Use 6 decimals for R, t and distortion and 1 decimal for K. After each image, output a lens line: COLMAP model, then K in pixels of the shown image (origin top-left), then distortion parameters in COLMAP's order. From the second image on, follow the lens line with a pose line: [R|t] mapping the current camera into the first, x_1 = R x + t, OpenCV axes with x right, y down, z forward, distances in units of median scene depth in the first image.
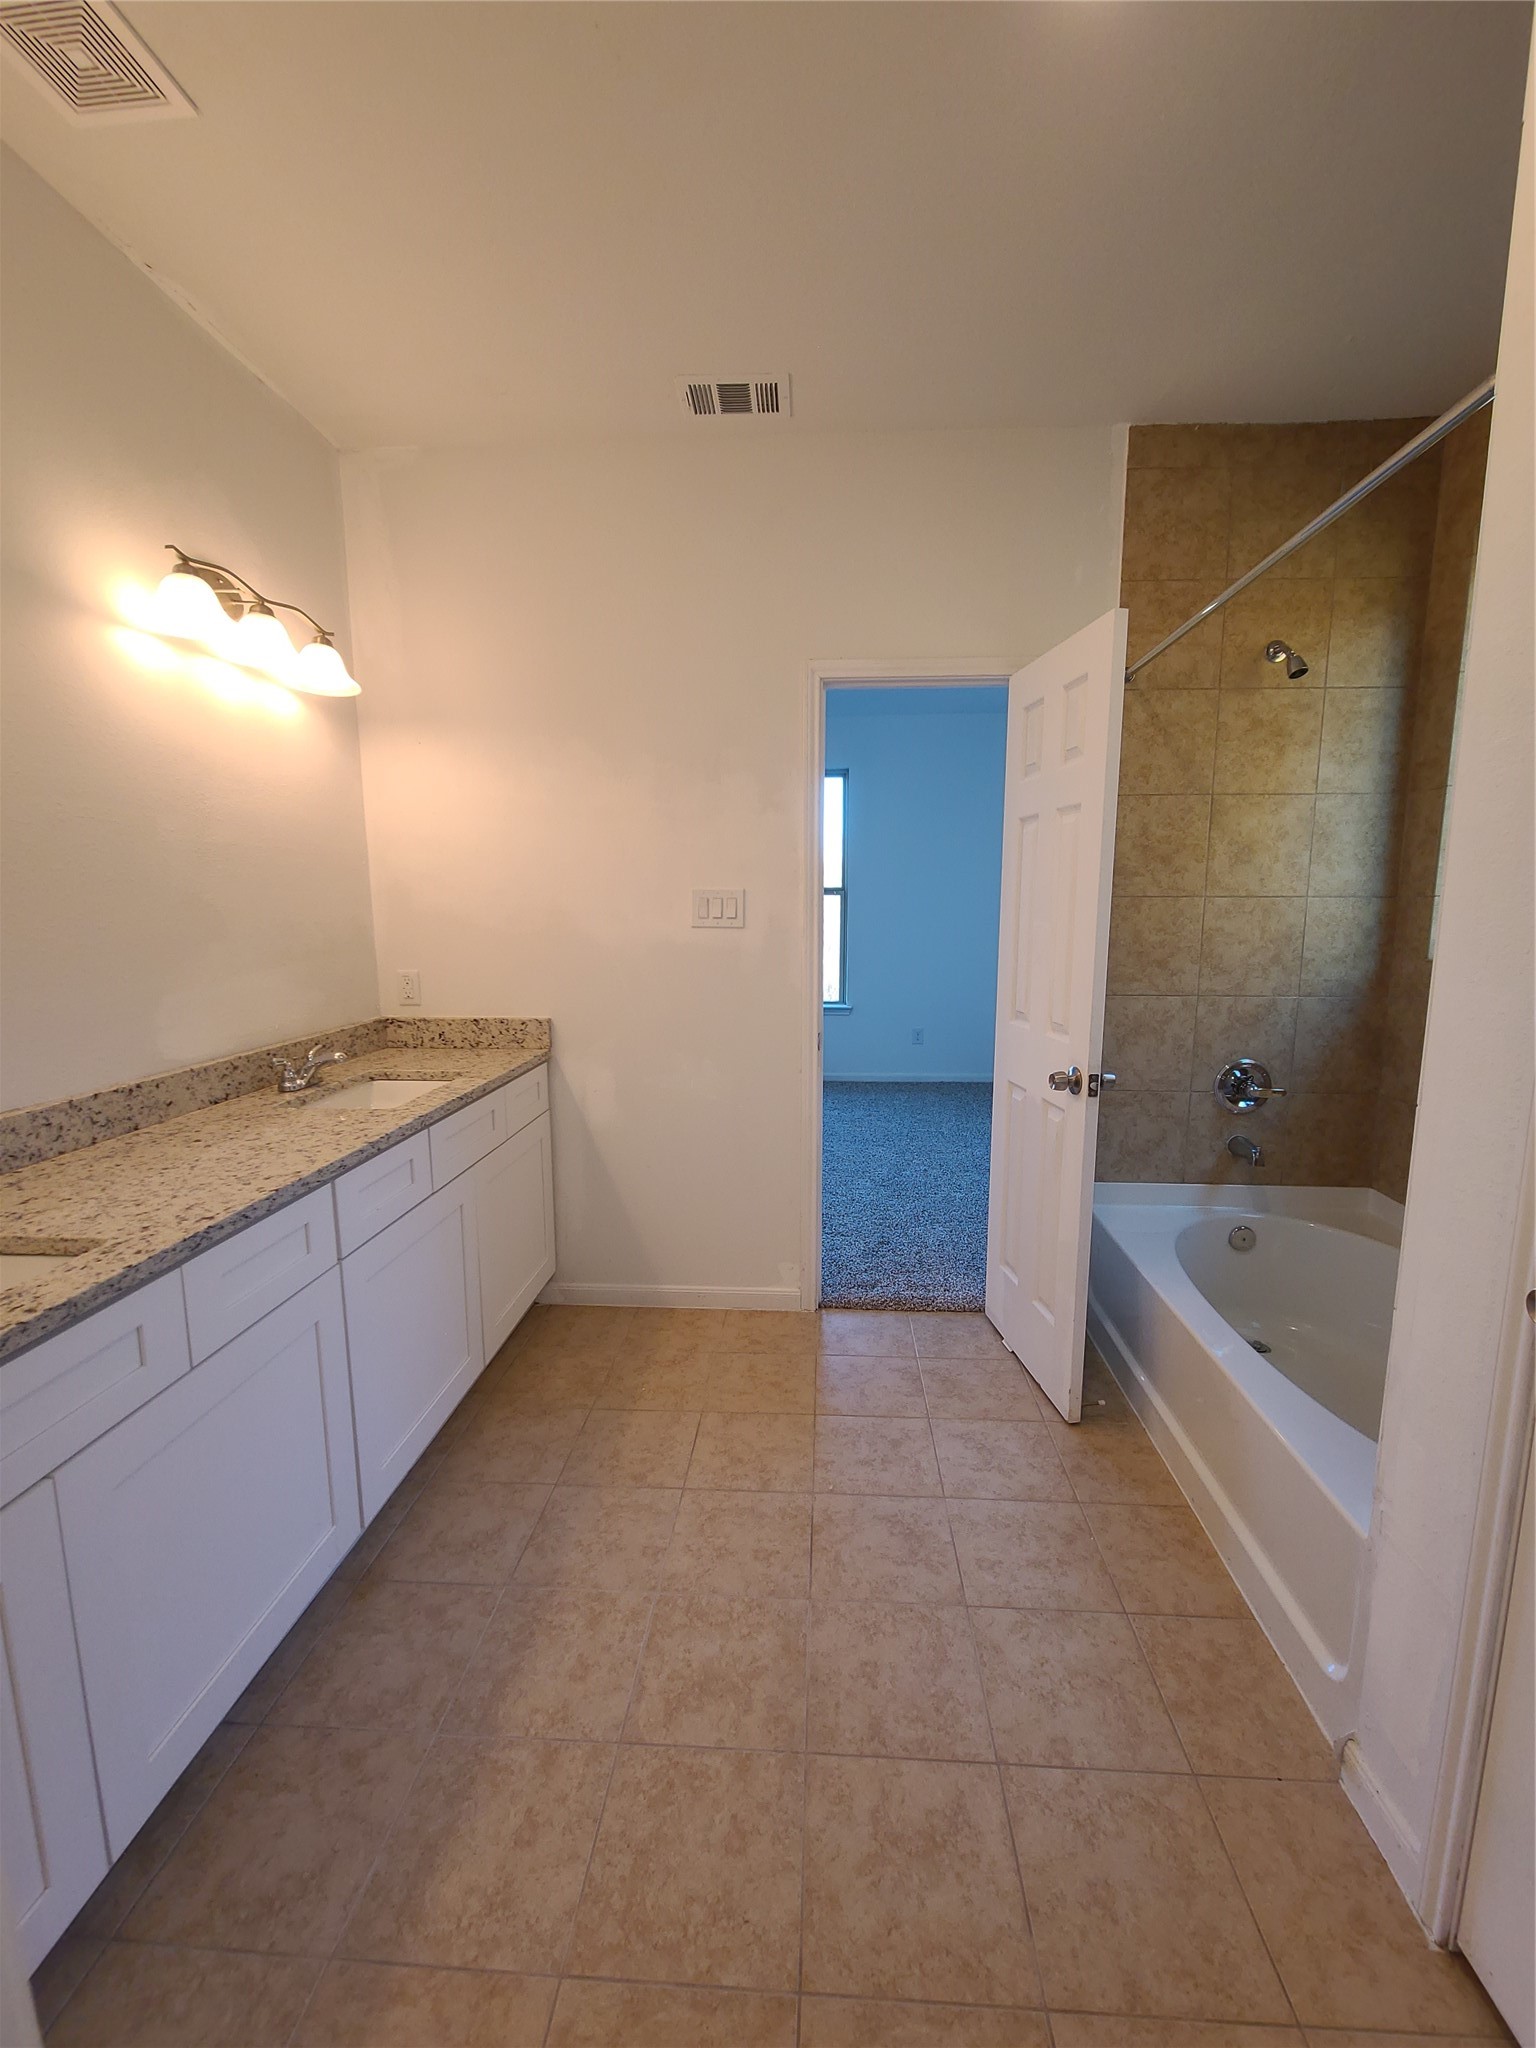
lens RADIAL K [[838.2, 0, 780.5], [0, 838.2, 1023.1], [0, 0, 1]] dist [0.001772, -0.002947]
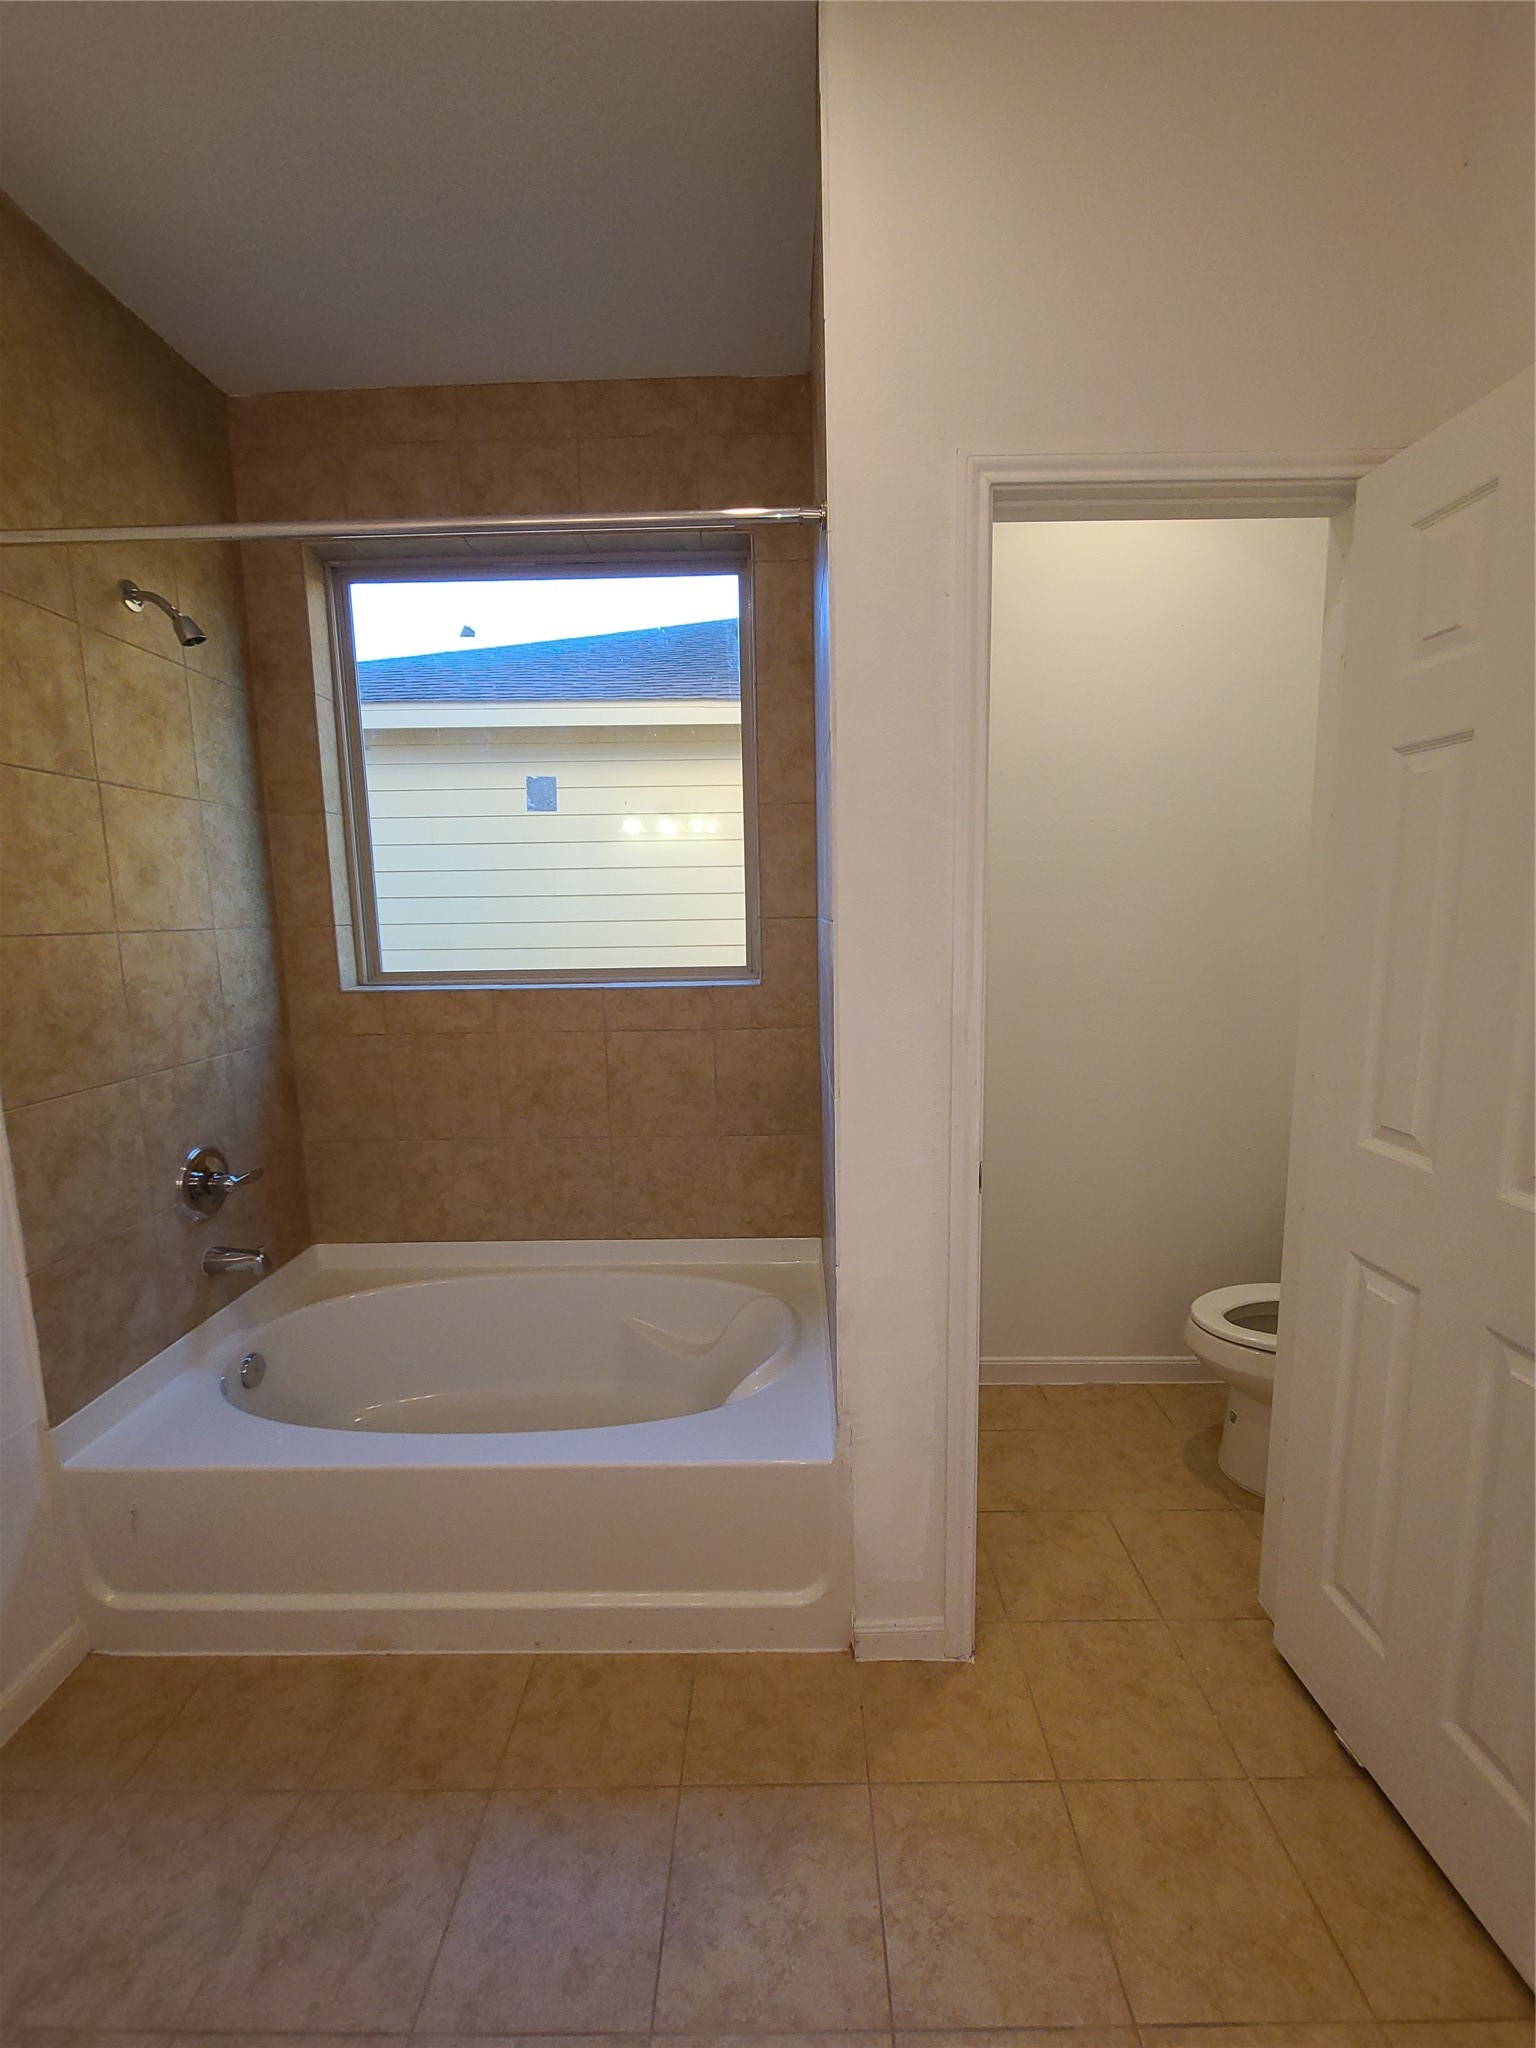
lens RADIAL K [[838.2, 0, 780.5], [0, 838.2, 1023.1], [0, 0, 1]] dist [0.001772, -0.002947]
pose [[-0.051320, -0.134103, 0.989638, -0.201729], [0.156117, 0.977683, 0.140579, -0.091136], [-0.986404, 0.161714, -0.029239, 0.505413]]
